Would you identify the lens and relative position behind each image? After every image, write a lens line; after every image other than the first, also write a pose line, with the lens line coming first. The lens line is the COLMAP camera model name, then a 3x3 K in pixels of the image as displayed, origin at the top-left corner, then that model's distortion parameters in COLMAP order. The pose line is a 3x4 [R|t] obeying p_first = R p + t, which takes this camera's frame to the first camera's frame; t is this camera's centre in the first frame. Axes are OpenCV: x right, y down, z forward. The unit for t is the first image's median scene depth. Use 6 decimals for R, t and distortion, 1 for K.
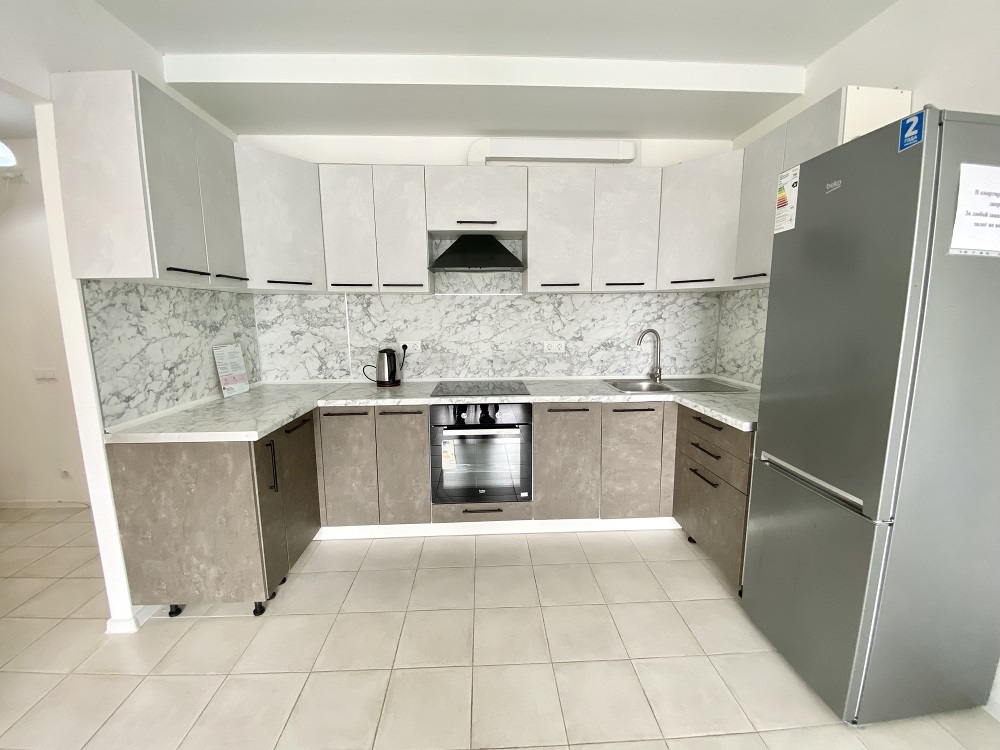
lens RADIAL K [[408.3, 0, 497.4], [0, 408.3, 373.6], [0, 0, 1]] dist [0.012201, -0.017781]
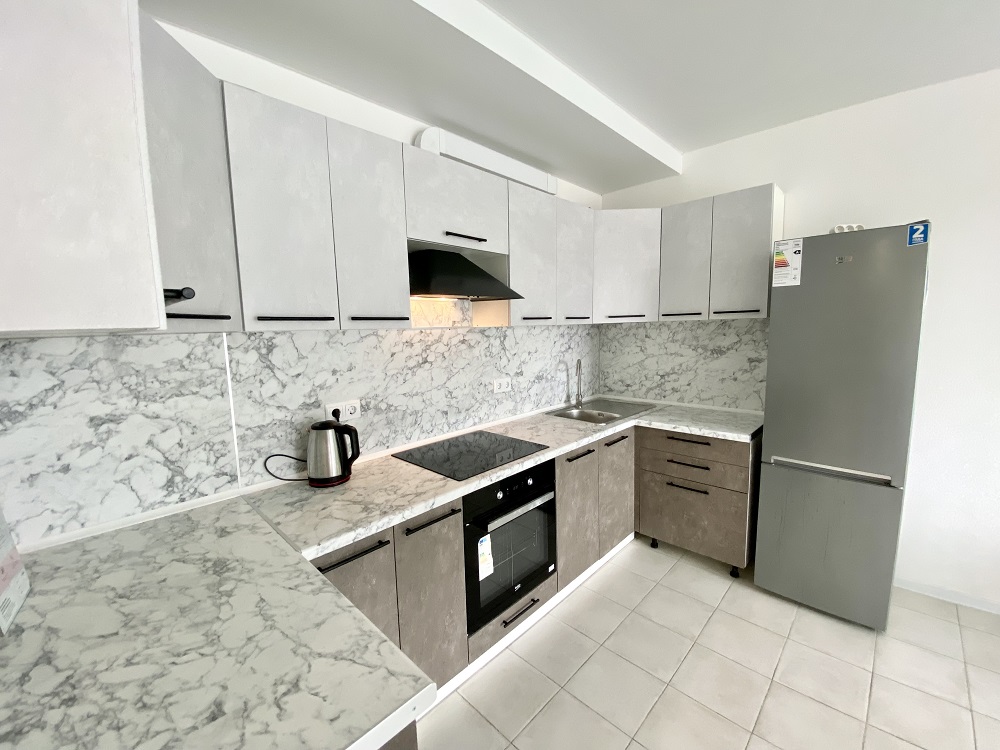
lens RADIAL K [[408.3, 0, 501.2], [0, 408.3, 370.8], [0, 0, 1]] dist [0.012201, -0.017781]
pose [[0.727079, -0.086220, 0.681119, -0.527670], [0.118825, 0.992915, -0.001154, -0.111788], [-0.676193, 0.081773, 0.732172, 0.411259]]
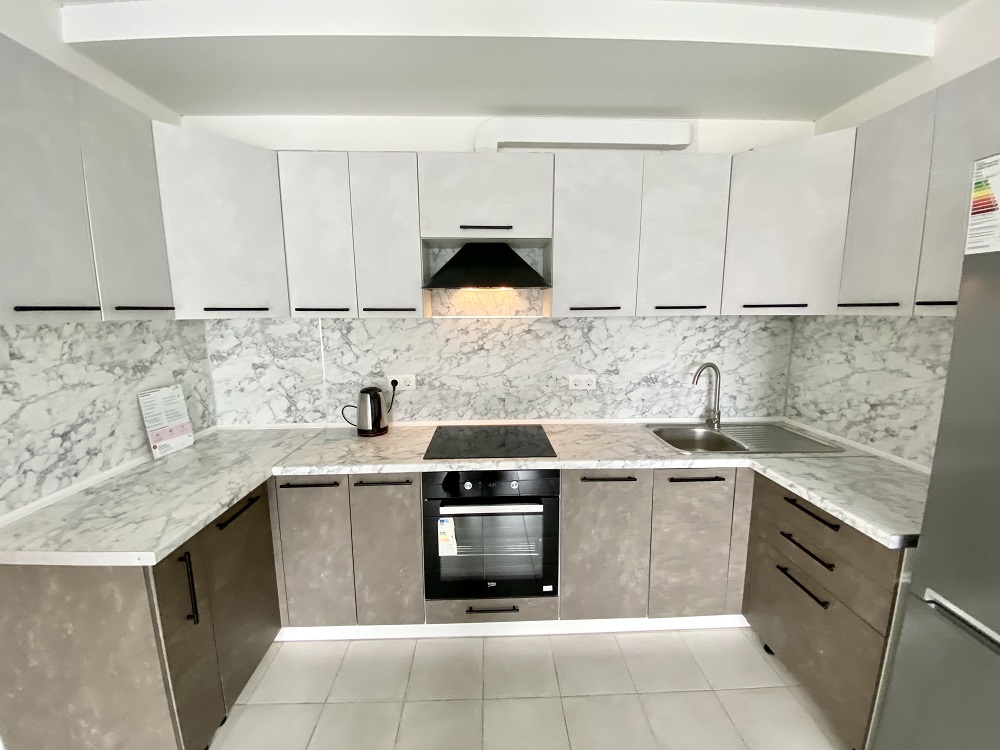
lens RADIAL K [[408.3, 0, 496.3], [0, 408.3, 371.7], [0, 0, 1]] dist [0.012201, -0.017781]
pose [[0.999868, 0.003351, -0.015880, -0.018041], [-0.003323, 0.999993, 0.001776, -0.101307], [0.015886, -0.001723, 0.999872, 0.236307]]
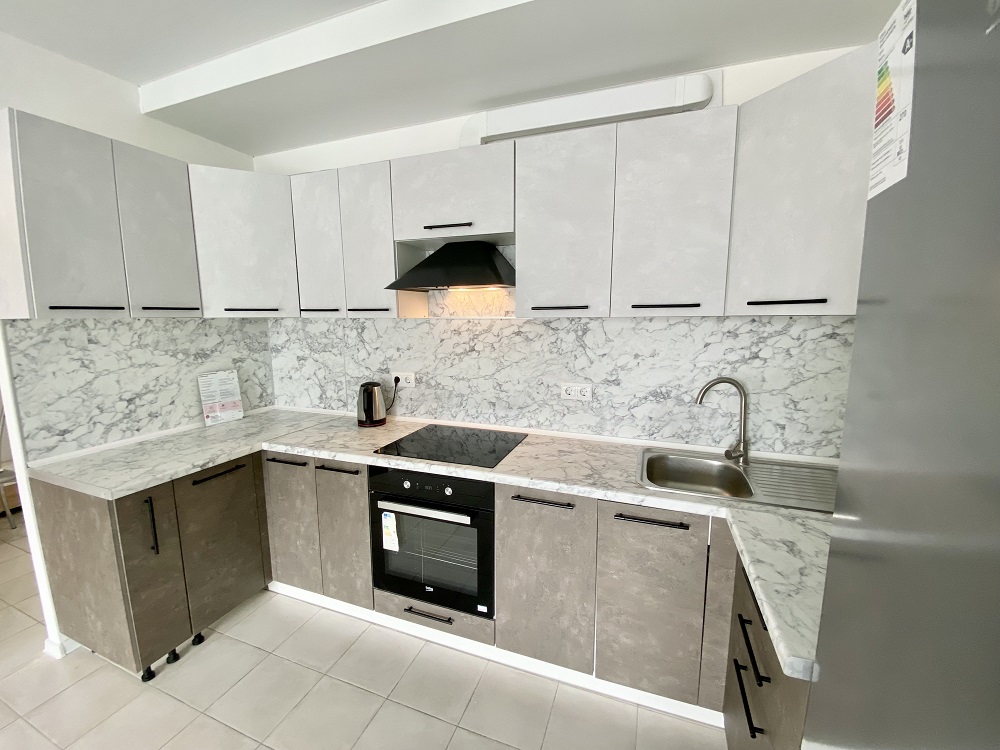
lens RADIAL K [[408.3, 0, 497.8], [0, 408.3, 371.4], [0, 0, 1]] dist [0.012201, -0.017781]
pose [[0.918420, 0.055561, -0.391685, 0.332344], [-0.059335, 0.998235, 0.002474, -0.109458], [0.391131, 0.020968, 0.920096, 0.345712]]
